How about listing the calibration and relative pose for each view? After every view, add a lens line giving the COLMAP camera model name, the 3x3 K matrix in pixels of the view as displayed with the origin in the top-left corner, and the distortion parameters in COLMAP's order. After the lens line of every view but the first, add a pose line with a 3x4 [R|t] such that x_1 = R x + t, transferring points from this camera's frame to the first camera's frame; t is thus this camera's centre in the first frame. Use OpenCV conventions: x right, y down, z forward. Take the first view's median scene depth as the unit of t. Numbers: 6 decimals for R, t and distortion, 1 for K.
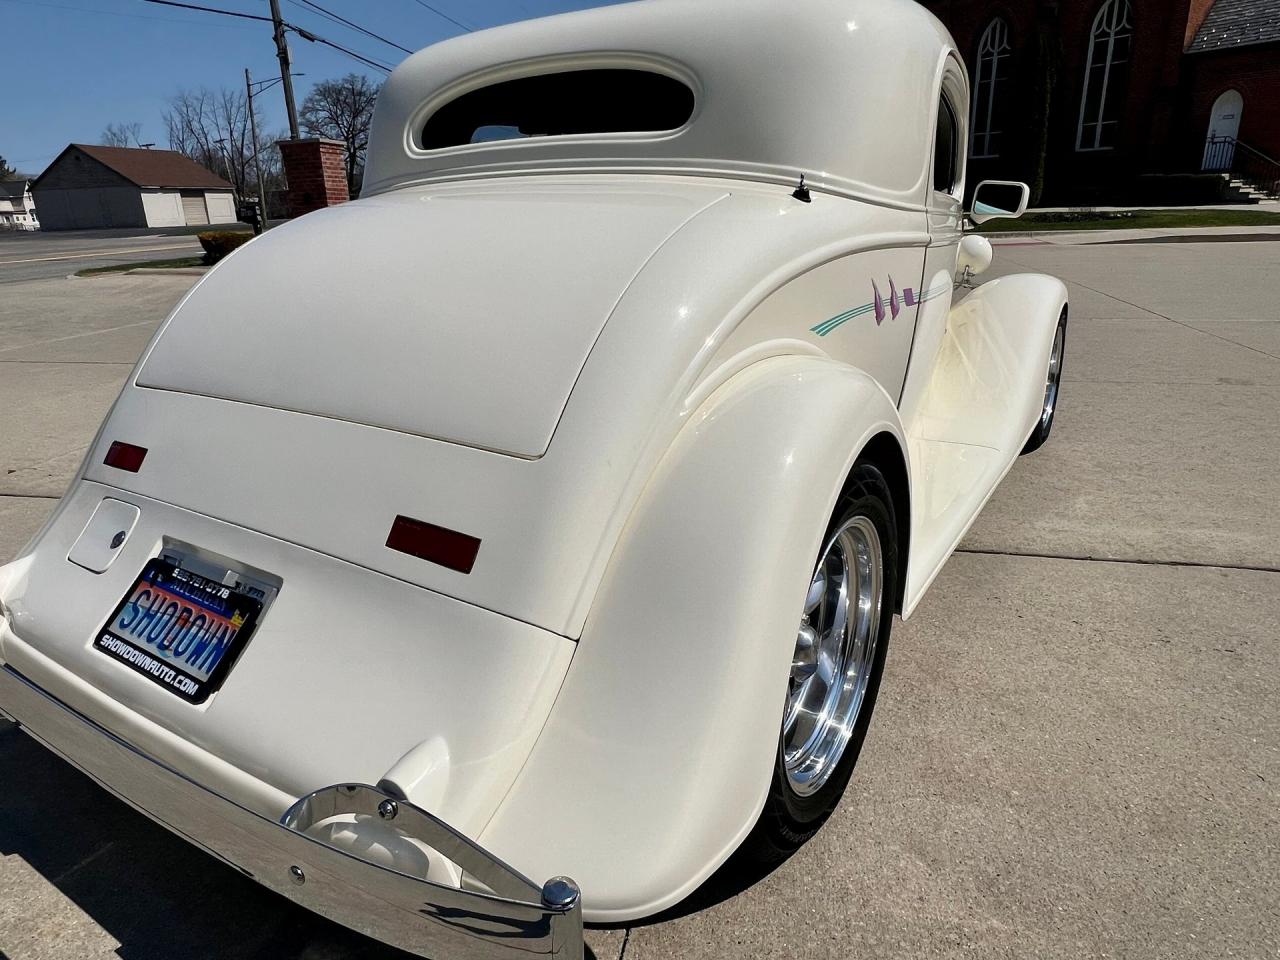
lens RADIAL K [[808.5, 0, 629.6], [0, 808.5, 486.8], [0, 0, 1]] dist [-0.002455, -0.000651]
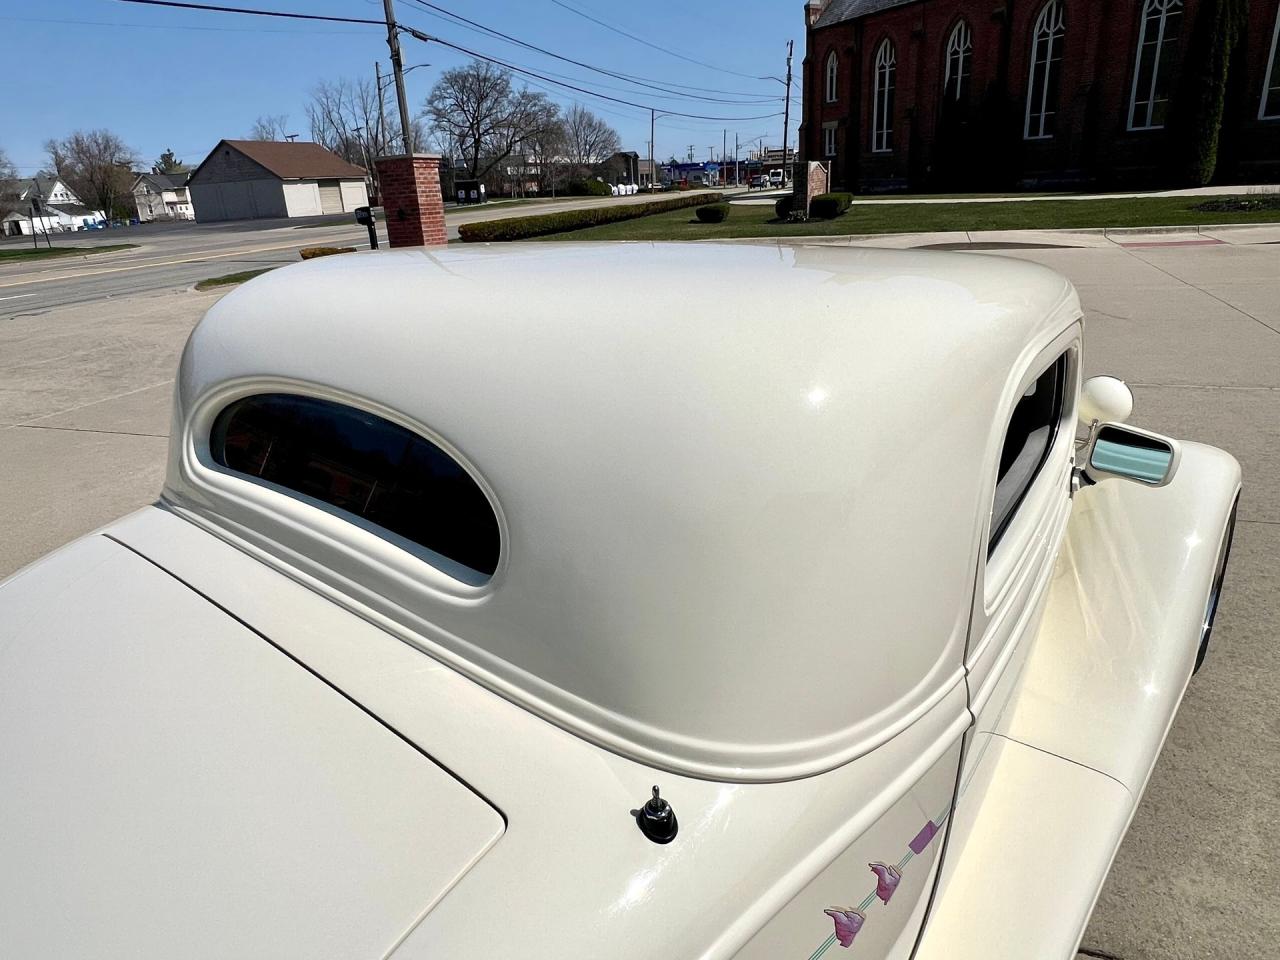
lens RADIAL K [[808.5, 0, 629.6], [0, 808.5, 486.8], [0, 0, 1]] dist [-0.002455, -0.000651]
pose [[0.989361, 0.027432, -0.142869, 0.239584], [-0.023388, 0.999279, 0.029911, -0.530739], [0.143587, -0.026252, 0.989289, 0.474507]]
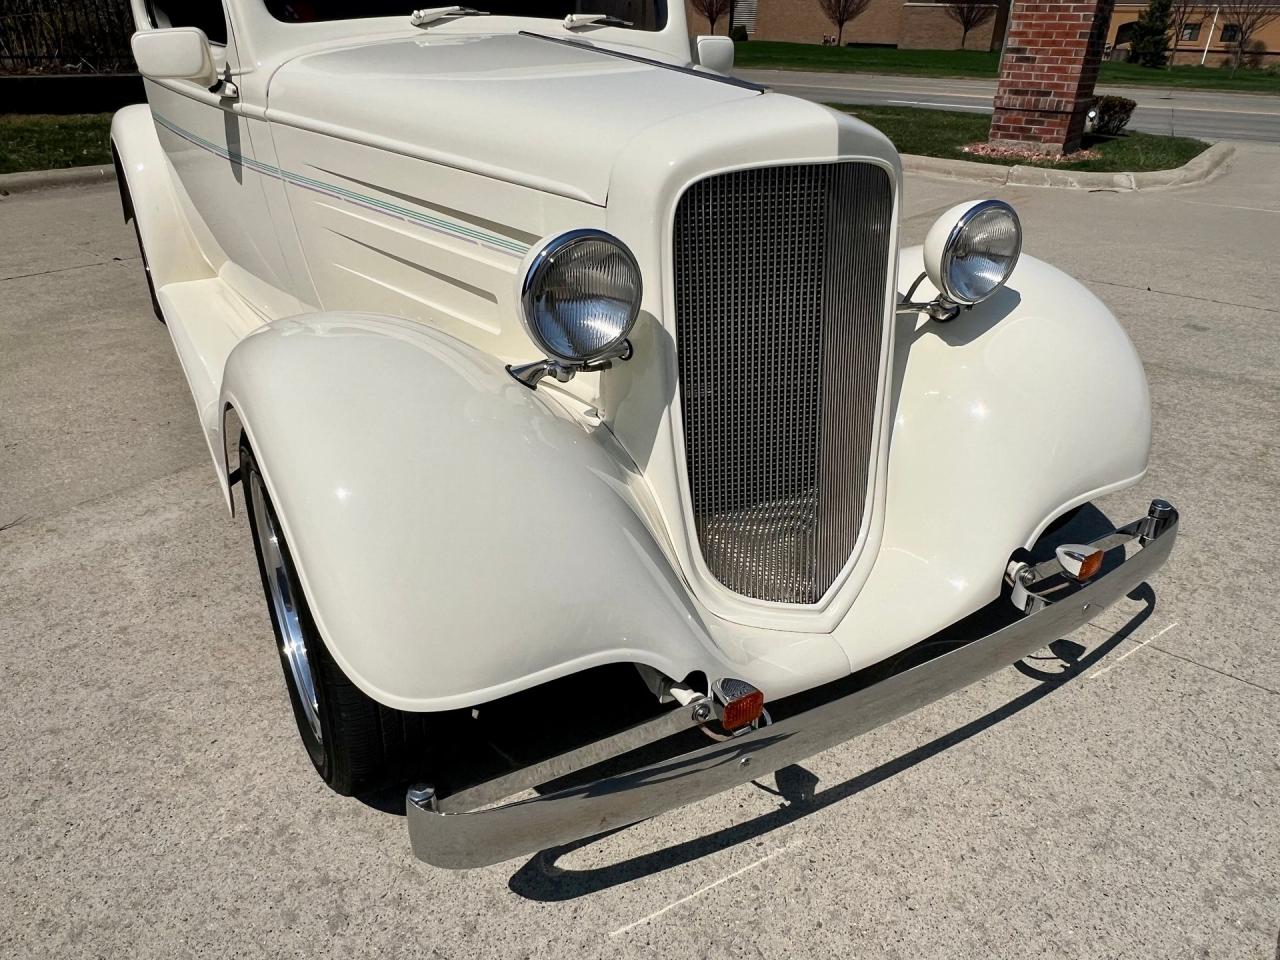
lens RADIAL K [[867.5, 0, 637.3], [0, 867.5, 488.7], [0, 0, 1]] dist [-0.000266, -0.001872]
pose [[-0.443018, 0.434781, -0.784028, 1.664838], [-0.307773, 0.747624, 0.588502, -1.023216], [0.842028, 0.502020, -0.197397, 2.677708]]
